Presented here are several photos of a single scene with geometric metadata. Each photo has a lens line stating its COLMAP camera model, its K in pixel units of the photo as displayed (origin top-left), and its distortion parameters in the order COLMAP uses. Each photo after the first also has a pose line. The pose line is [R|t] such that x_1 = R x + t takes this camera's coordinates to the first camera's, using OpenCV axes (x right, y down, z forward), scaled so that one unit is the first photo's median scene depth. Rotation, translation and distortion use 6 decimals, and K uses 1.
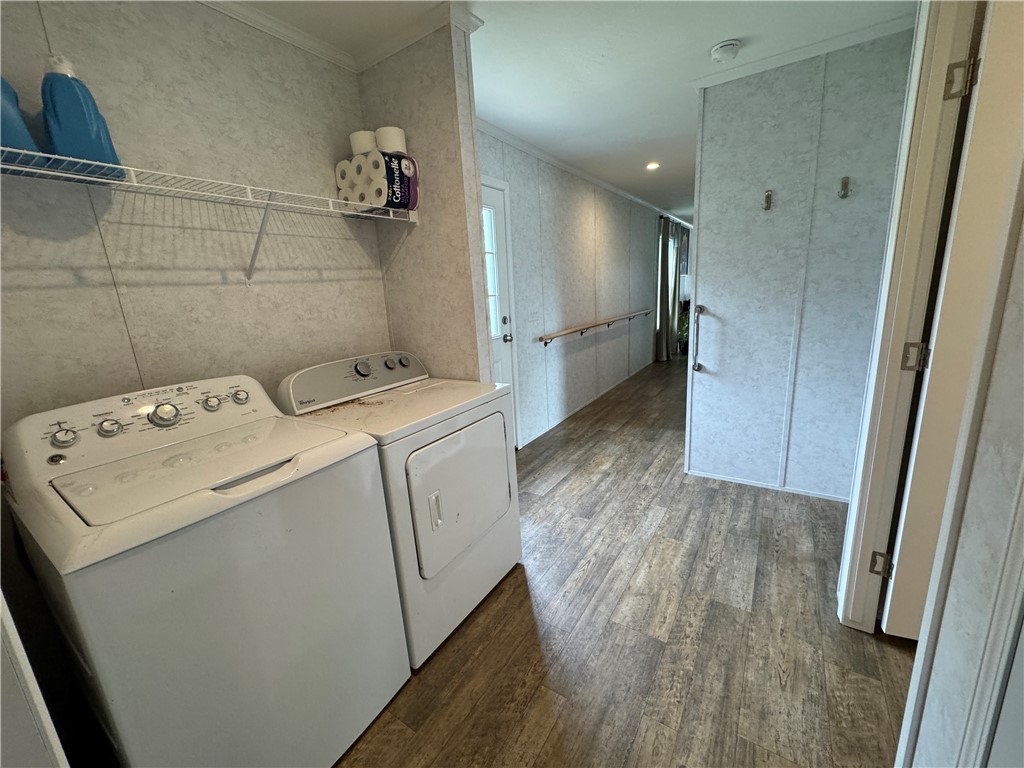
lens RADIAL K [[410.7, 0, 515.3], [0, 410.7, 377.6], [0, 0, 1]] dist [-0.002634, 0.000725]
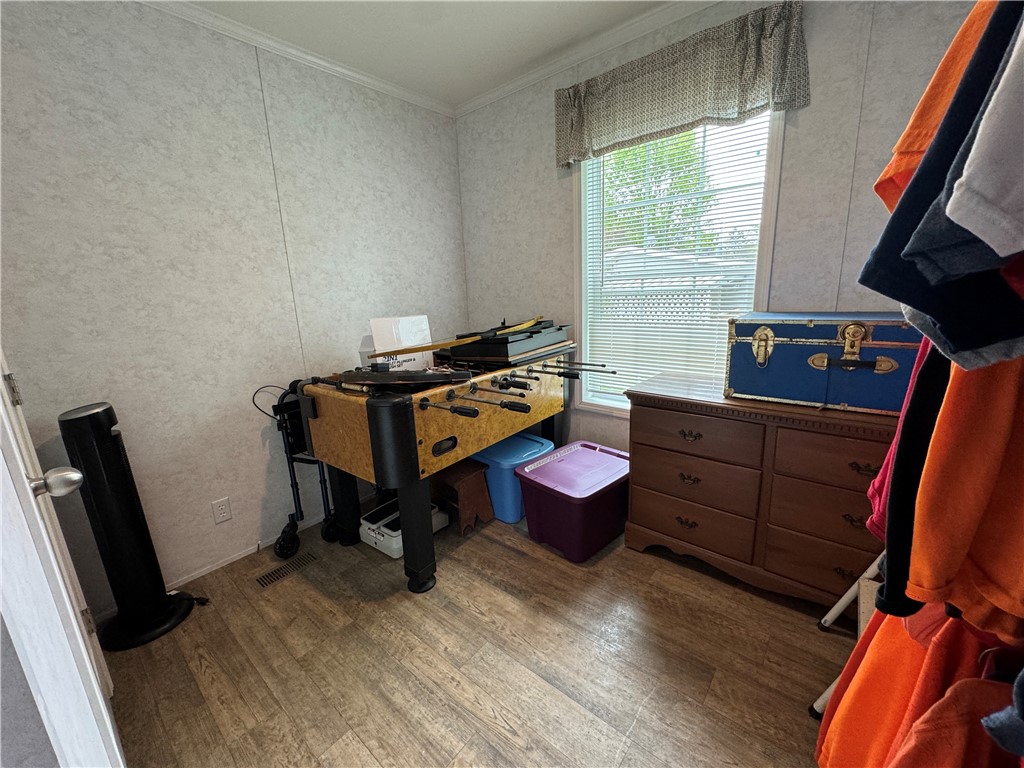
lens RADIAL K [[410.7, 0, 508.0], [0, 410.7, 389.4], [0, 0, 1]] dist [-0.002634, 0.000725]
pose [[0.124390, -0.185659, 0.974709, -0.494402], [0.256787, 0.954896, 0.149114, 0.022609], [-0.958430, 0.231744, 0.166454, 0.301063]]
